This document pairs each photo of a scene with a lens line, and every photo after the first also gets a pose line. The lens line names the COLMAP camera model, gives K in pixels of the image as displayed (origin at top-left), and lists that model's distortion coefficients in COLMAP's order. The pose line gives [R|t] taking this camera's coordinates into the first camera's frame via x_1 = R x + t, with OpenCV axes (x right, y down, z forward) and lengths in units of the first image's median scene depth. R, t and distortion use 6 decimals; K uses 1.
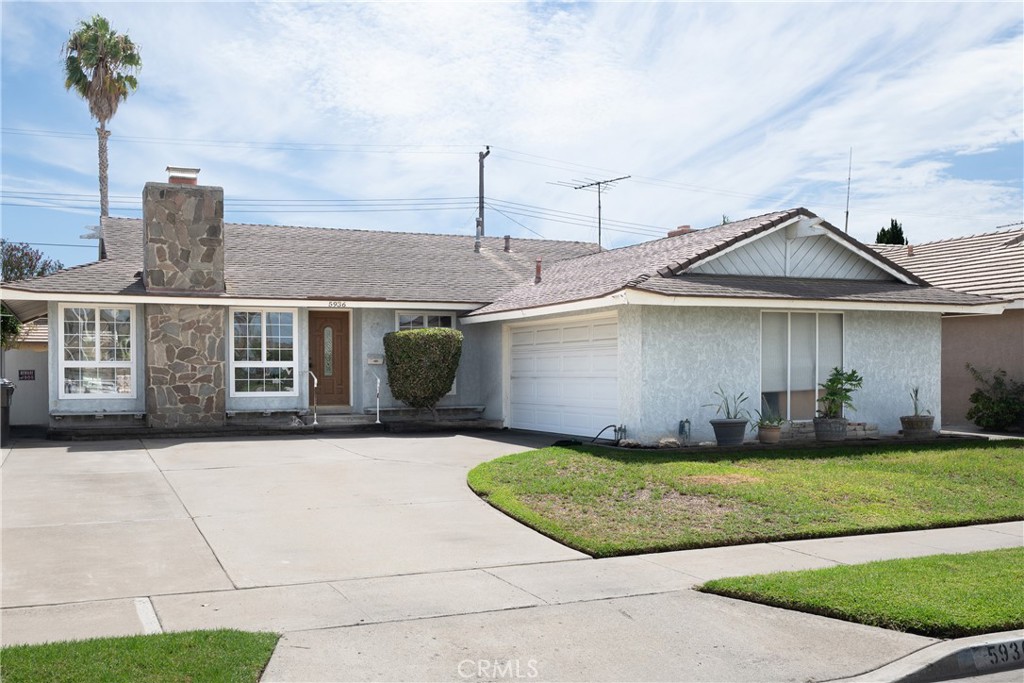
lens RADIAL K [[1332.3, 0, 513.0], [0, 1332.3, 372.7], [0, 0, 1]] dist [0.002372, -0.040688]
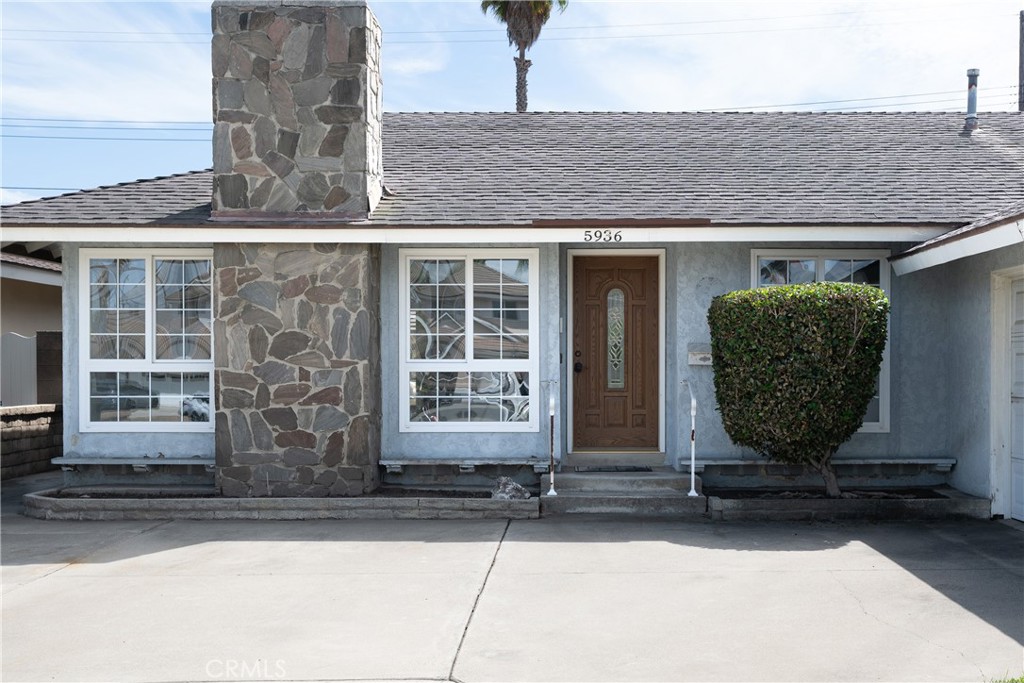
lens RADIAL K [[1332.3, 0, 513.0], [0, 1332.3, 372.7], [0, 0, 1]] dist [0.002372, -0.040688]
pose [[0.907117, 0.004029, -0.420859, 0.033775], [-0.001512, 0.999979, 0.006314, -0.006858], [0.420876, -0.005091, 0.907104, 0.568665]]
